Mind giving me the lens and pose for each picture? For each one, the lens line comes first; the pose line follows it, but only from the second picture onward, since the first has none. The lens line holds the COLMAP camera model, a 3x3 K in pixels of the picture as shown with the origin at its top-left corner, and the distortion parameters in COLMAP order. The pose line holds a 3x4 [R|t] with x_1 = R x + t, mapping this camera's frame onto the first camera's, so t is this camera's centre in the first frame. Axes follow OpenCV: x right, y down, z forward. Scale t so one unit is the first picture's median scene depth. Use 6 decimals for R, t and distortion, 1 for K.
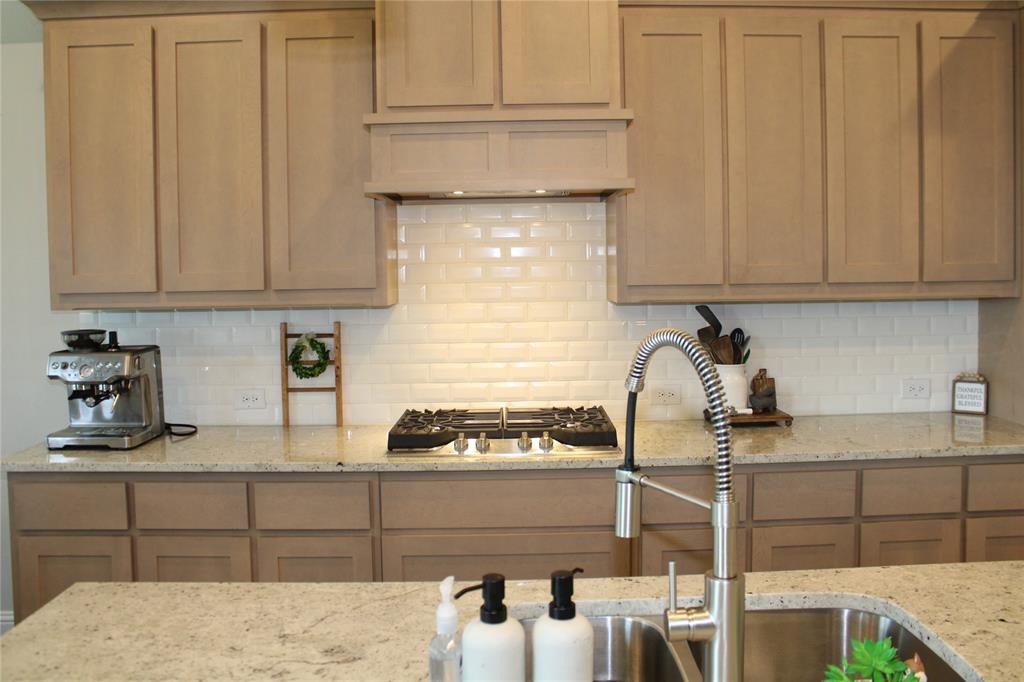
lens RADIAL K [[869.5, 0, 523.9], [0, 869.5, 314.1], [0, 0, 1]] dist [-0.160048, 0.137793]
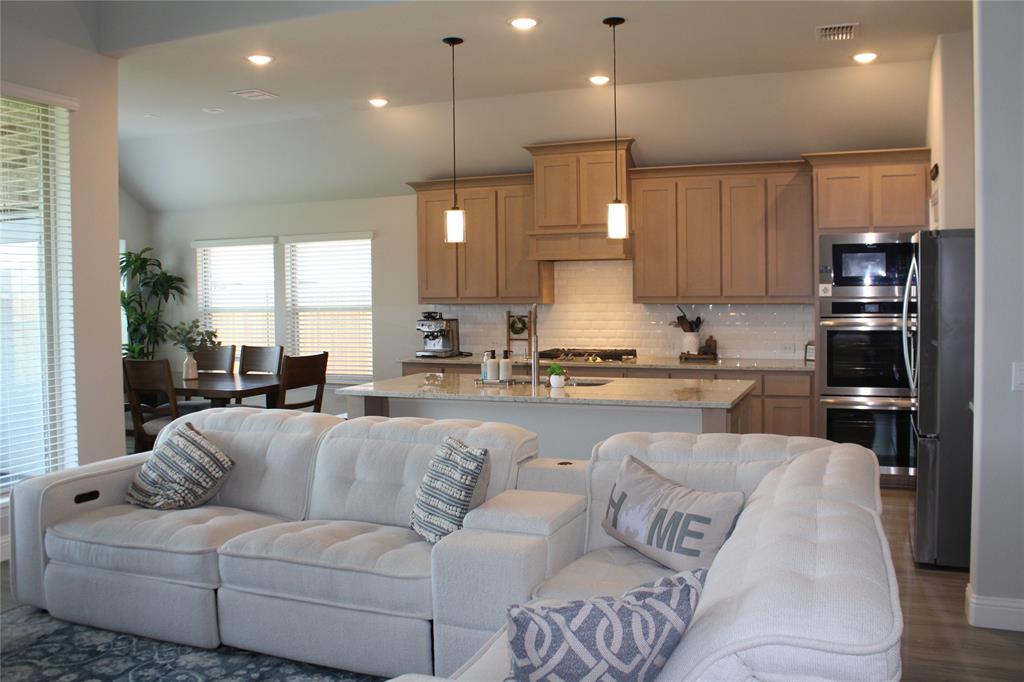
lens RADIAL K [[869.5, 0, 523.9], [0, 869.5, 314.1], [0, 0, 1]] dist [-0.160048, 0.137793]
pose [[0.923486, 0.016271, -0.383288, 0.692615], [-0.022258, 0.999690, -0.011190, 0.045326], [0.382987, 0.018865, 0.923561, -1.223465]]
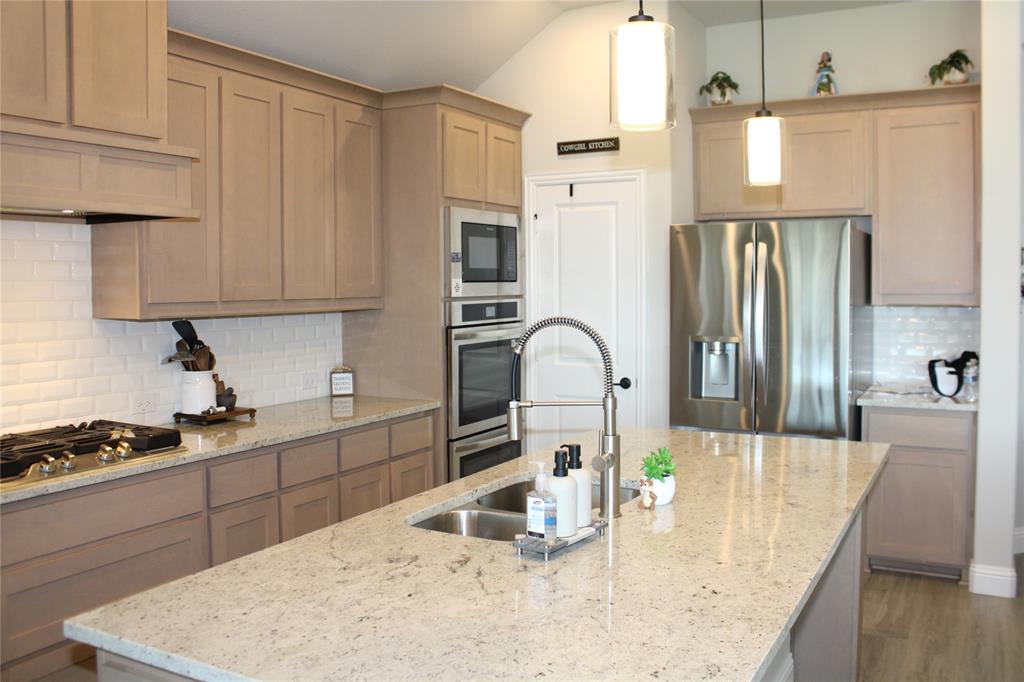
lens RADIAL K [[869.5, 0, 523.9], [0, 869.5, 314.1], [0, 0, 1]] dist [-0.160048, 0.137793]
pose [[0.498937, -0.018457, 0.866442, -0.533445], [0.045458, 0.998954, -0.004897, 0.007213], [-0.865445, 0.041830, 0.499254, 0.049688]]
